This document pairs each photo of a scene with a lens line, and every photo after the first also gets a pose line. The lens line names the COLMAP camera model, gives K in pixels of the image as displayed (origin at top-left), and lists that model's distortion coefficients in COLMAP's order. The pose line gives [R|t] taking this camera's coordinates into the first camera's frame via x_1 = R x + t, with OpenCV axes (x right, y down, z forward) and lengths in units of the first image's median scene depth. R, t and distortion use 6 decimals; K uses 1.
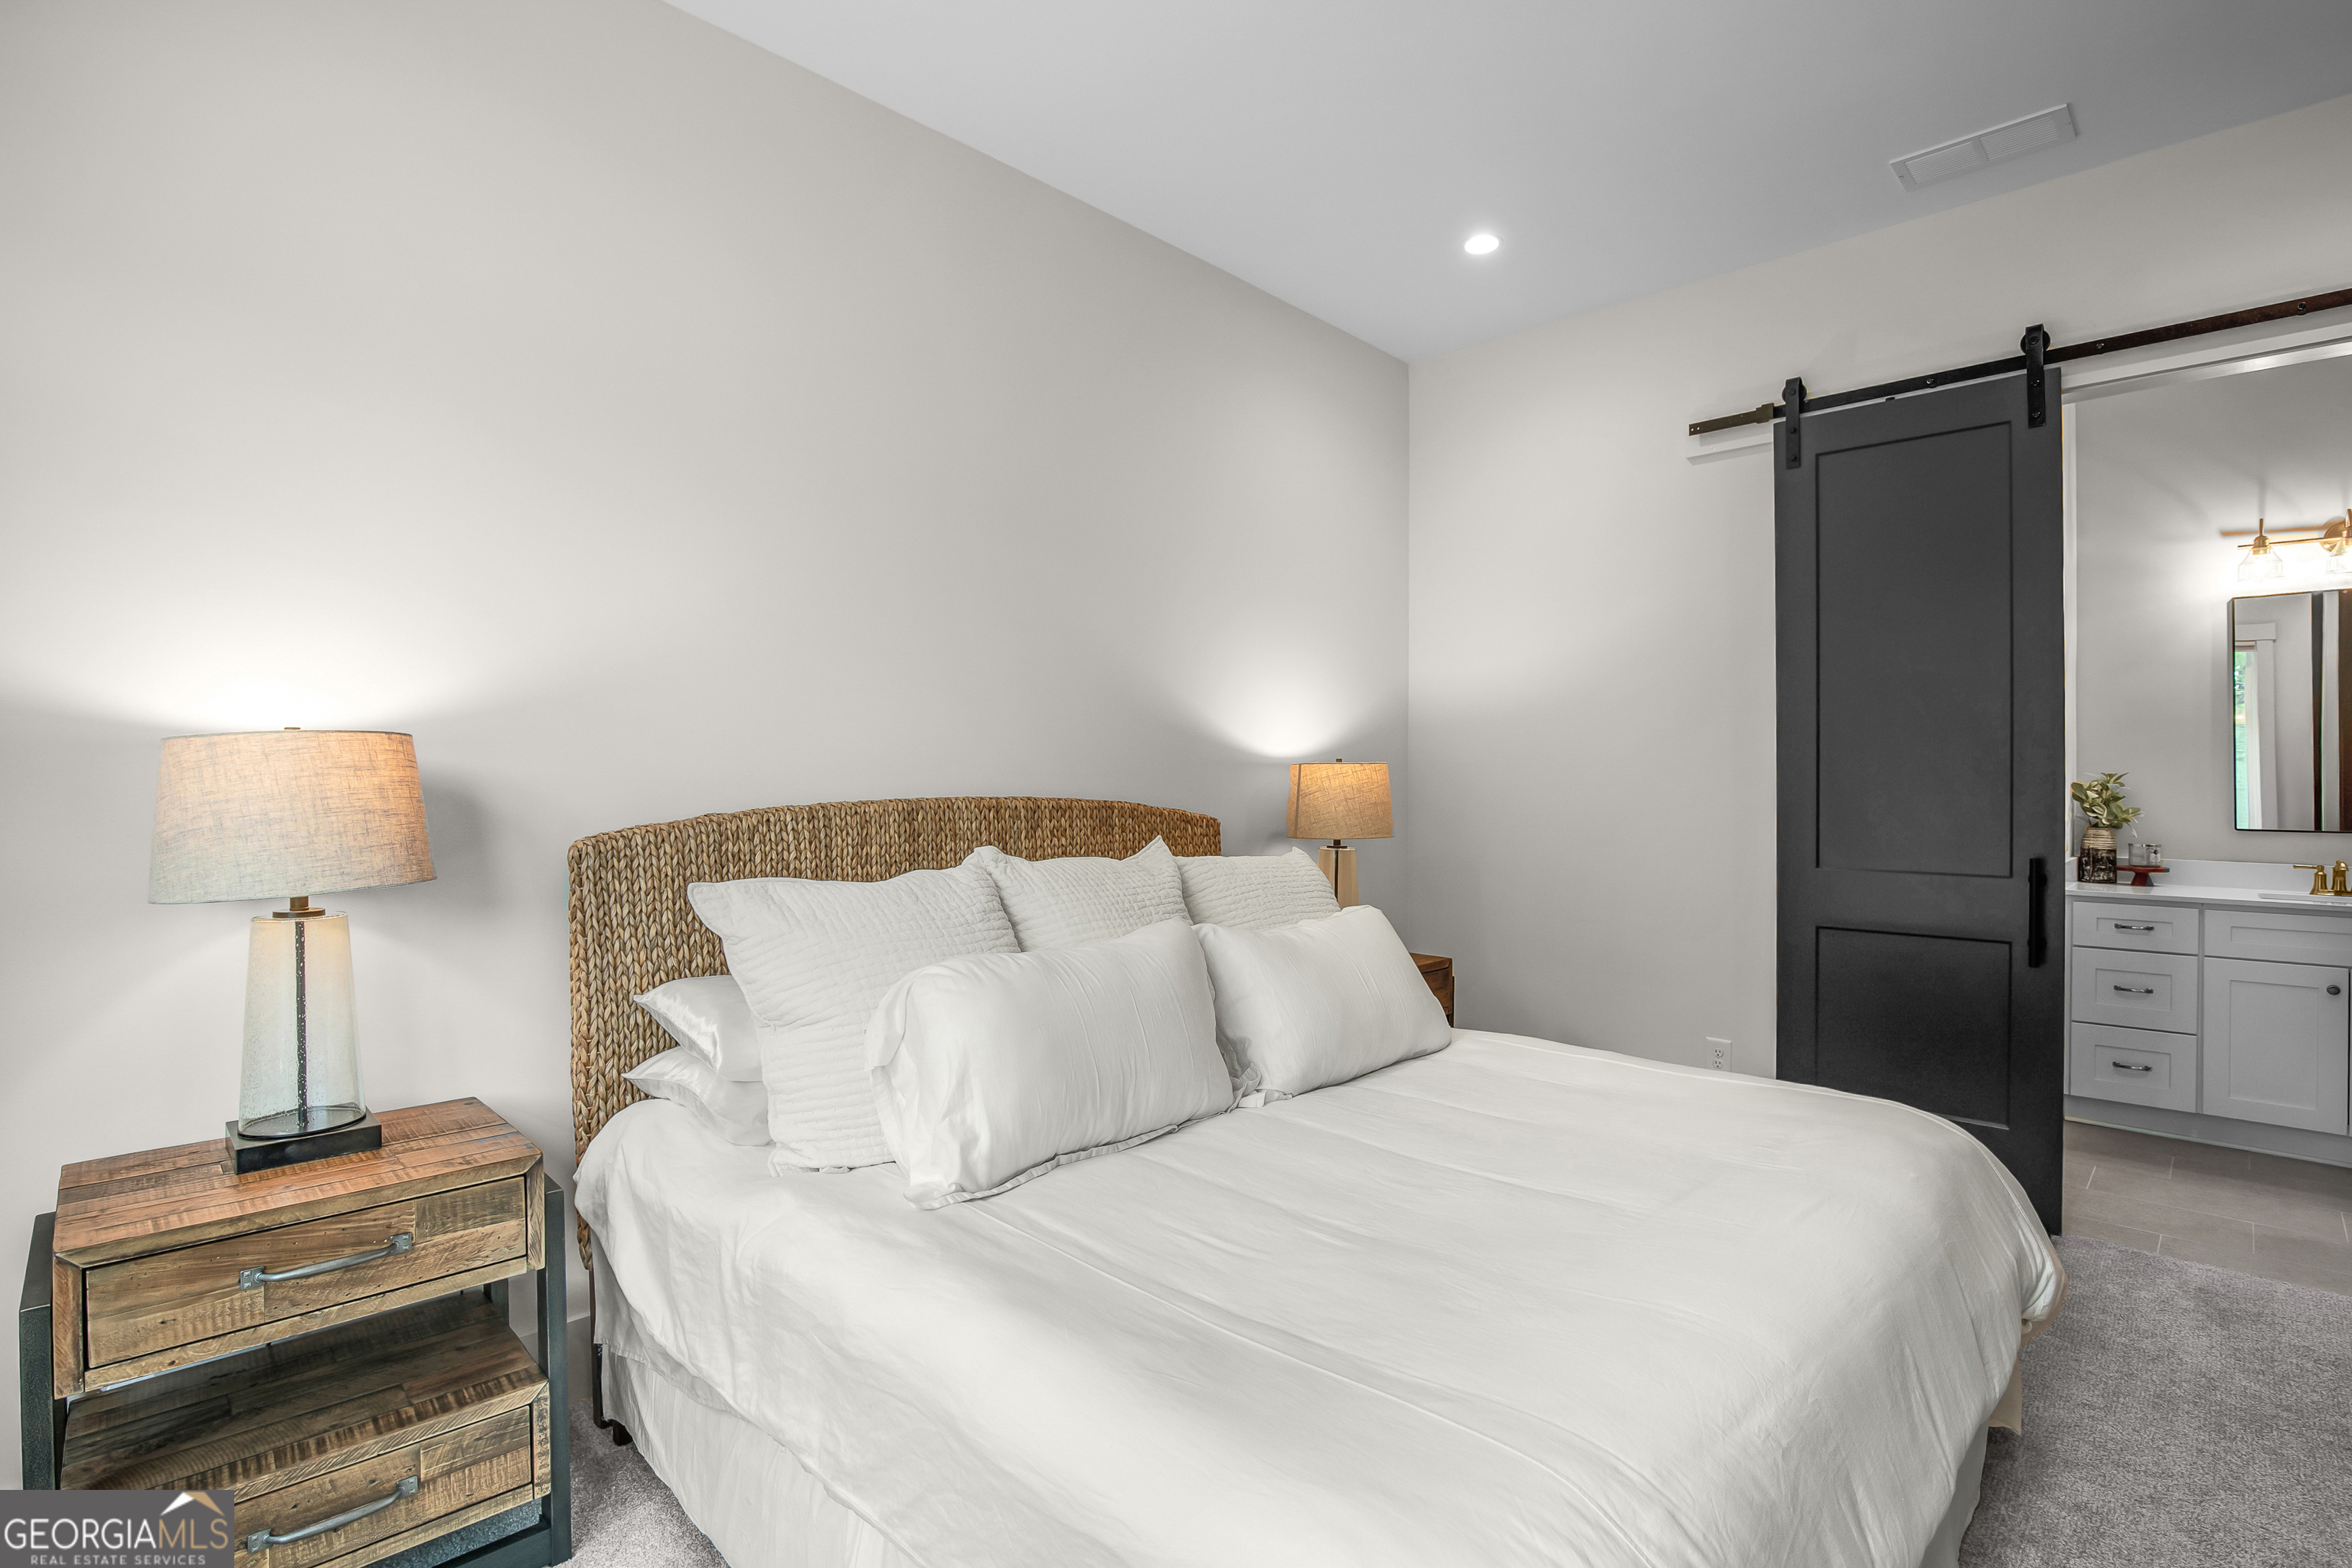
lens RADIAL K [[1098.9, 0, 1178.6], [0, 1098.9, 777.2], [0, 0, 1]] dist [-0.029908, -0.001830]
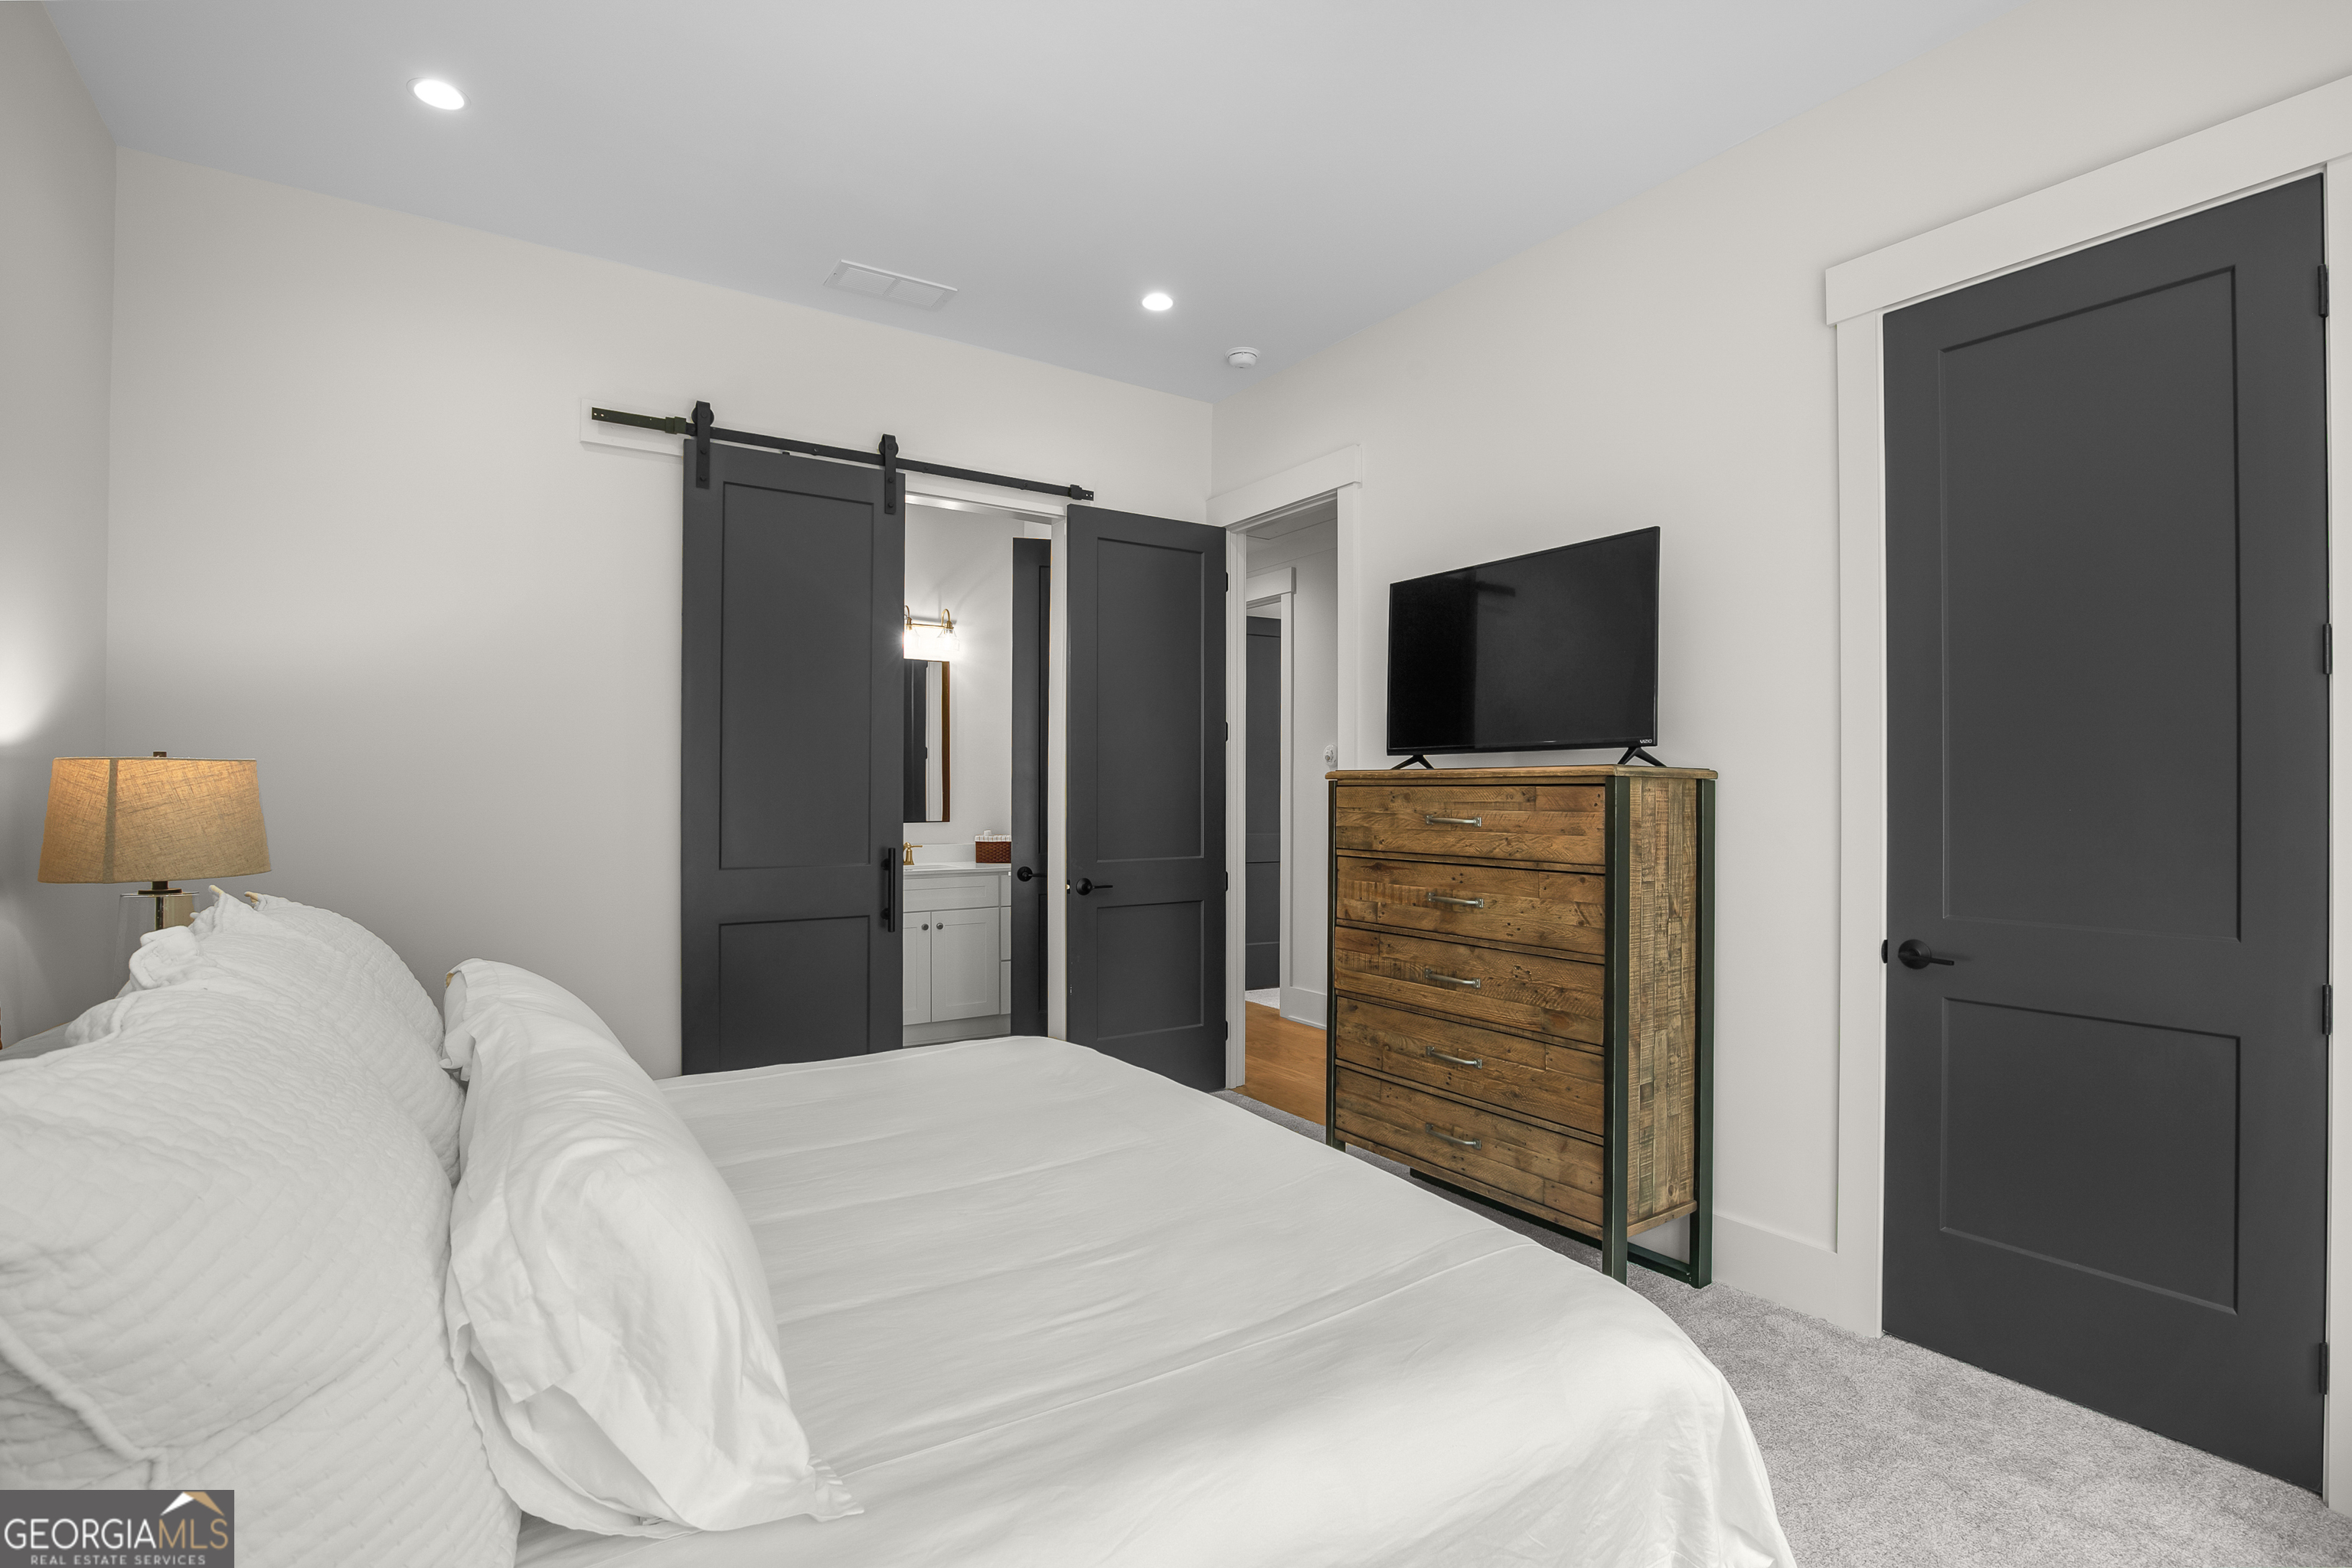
lens RADIAL K [[1098.9, 0, 1175.5], [0, 1098.9, 787.2], [0, 0, 1]] dist [-0.029908, -0.001830]
pose [[0.219463, 0.001148, 0.975620, -0.360231], [-0.006603, 0.999978, 0.000309, -0.000300], [-0.975598, -0.006510, 0.219466, 0.327747]]
